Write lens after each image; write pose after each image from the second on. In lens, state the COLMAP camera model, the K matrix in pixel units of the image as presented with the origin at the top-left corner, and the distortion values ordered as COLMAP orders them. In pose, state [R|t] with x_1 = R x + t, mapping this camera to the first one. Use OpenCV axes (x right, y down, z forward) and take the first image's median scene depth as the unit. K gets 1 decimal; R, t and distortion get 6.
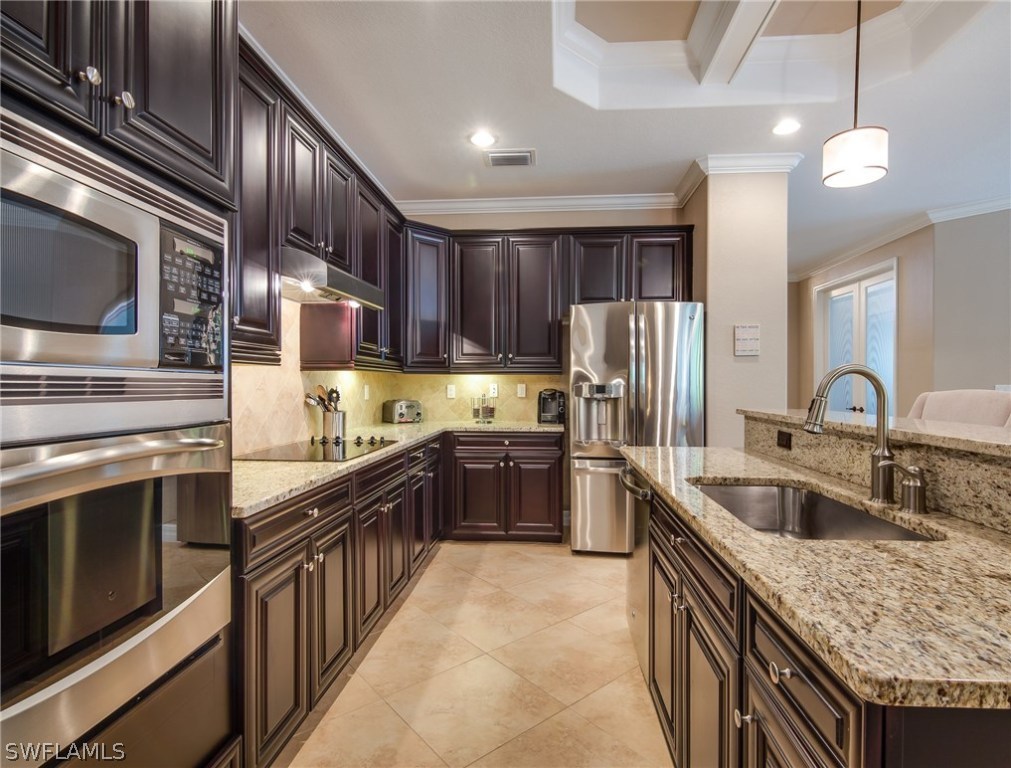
lens RADIAL K [[512.7, 0, 508.6], [0, 512.7, 387.5], [0, 0, 1]] dist [0.016395, -0.000407]
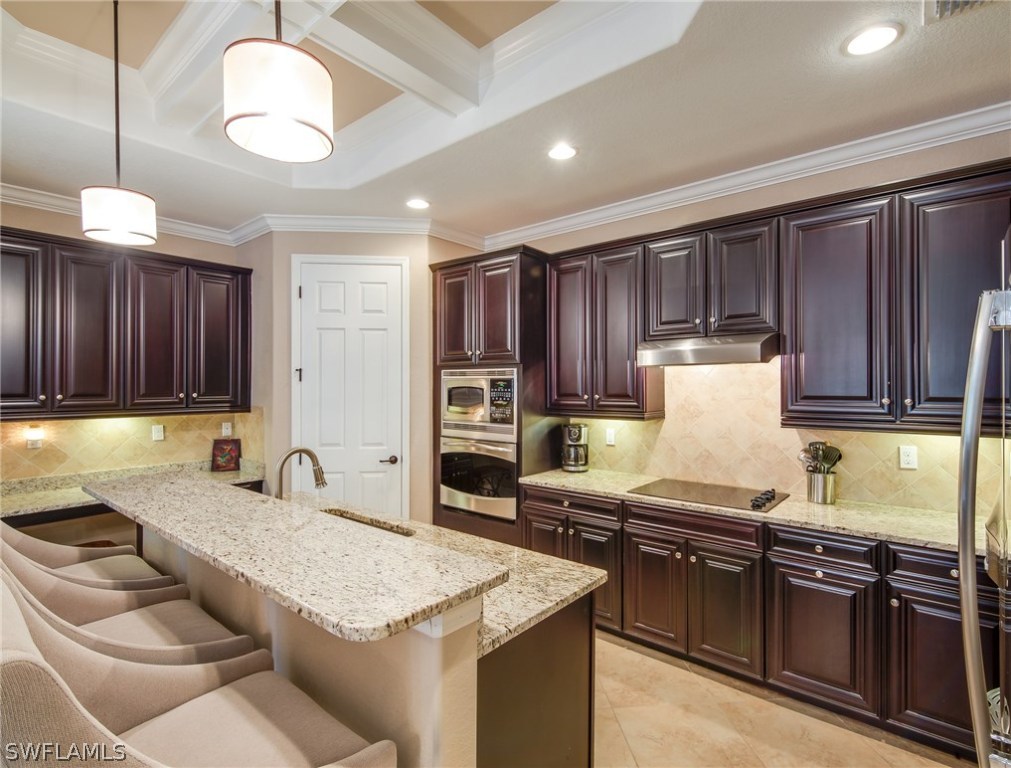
lens RADIAL K [[512.7, 0, 498.4], [0, 512.7, 383.3], [0, 0, 1]] dist [0.016395, -0.000407]
pose [[-0.596828, 0.001276, -0.802368, 0.793174], [-0.000836, 0.999997, 0.002212, -0.122119], [0.802369, 0.001991, -0.596825, 1.216569]]
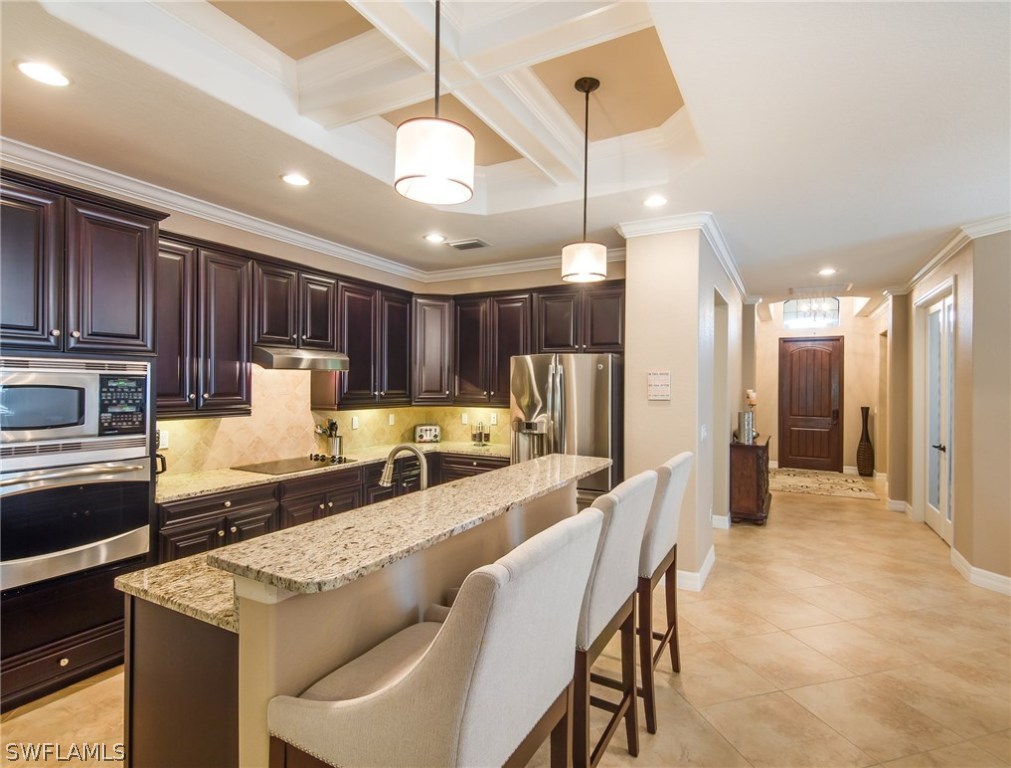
lens RADIAL K [[512.7, 0, 514.1], [0, 512.7, 381.7], [0, 0, 1]] dist [0.016395, -0.000407]
pose [[0.914889, 0.002606, -0.403696, 0.823027], [-0.007722, 0.999909, -0.011046, -0.112797], [0.403631, 0.013223, 0.914826, -0.169901]]
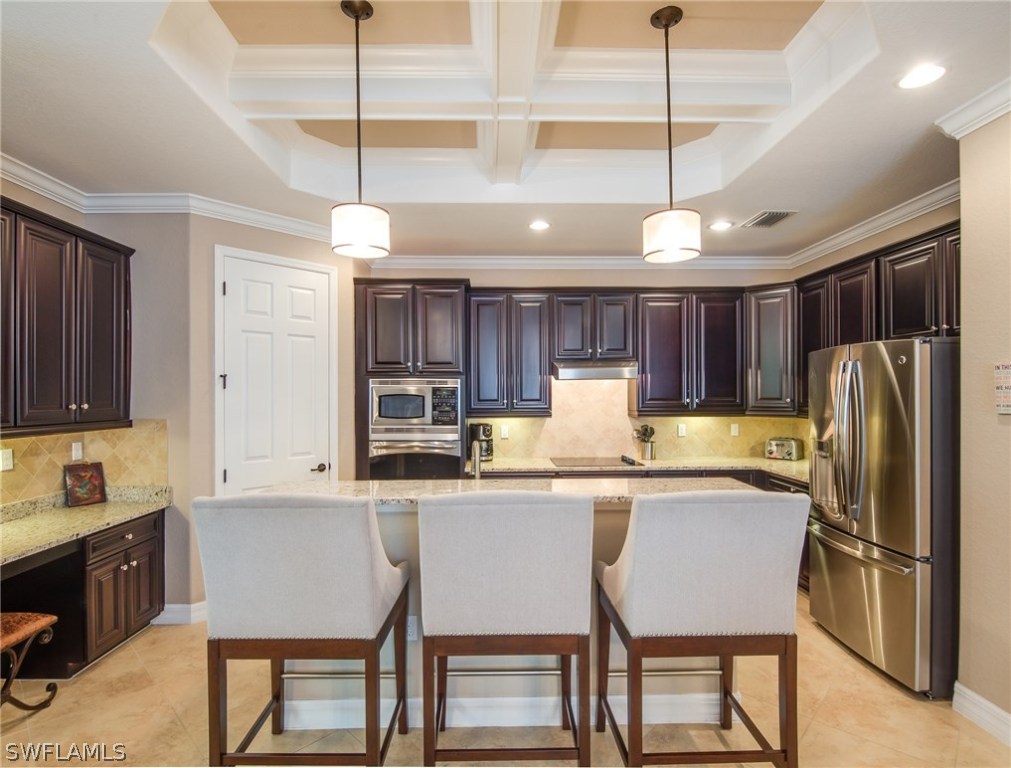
lens RADIAL K [[495.8, 0, 491.4], [0, 495.8, 391.4], [0, 0, 1]] dist [-0.025839, -0.001014]
pose [[0.076194, -0.001840, -0.997091, 1.247933], [-0.001047, 0.999998, -0.001926, -0.115663], [0.997092, 0.001190, 0.076192, 0.464048]]
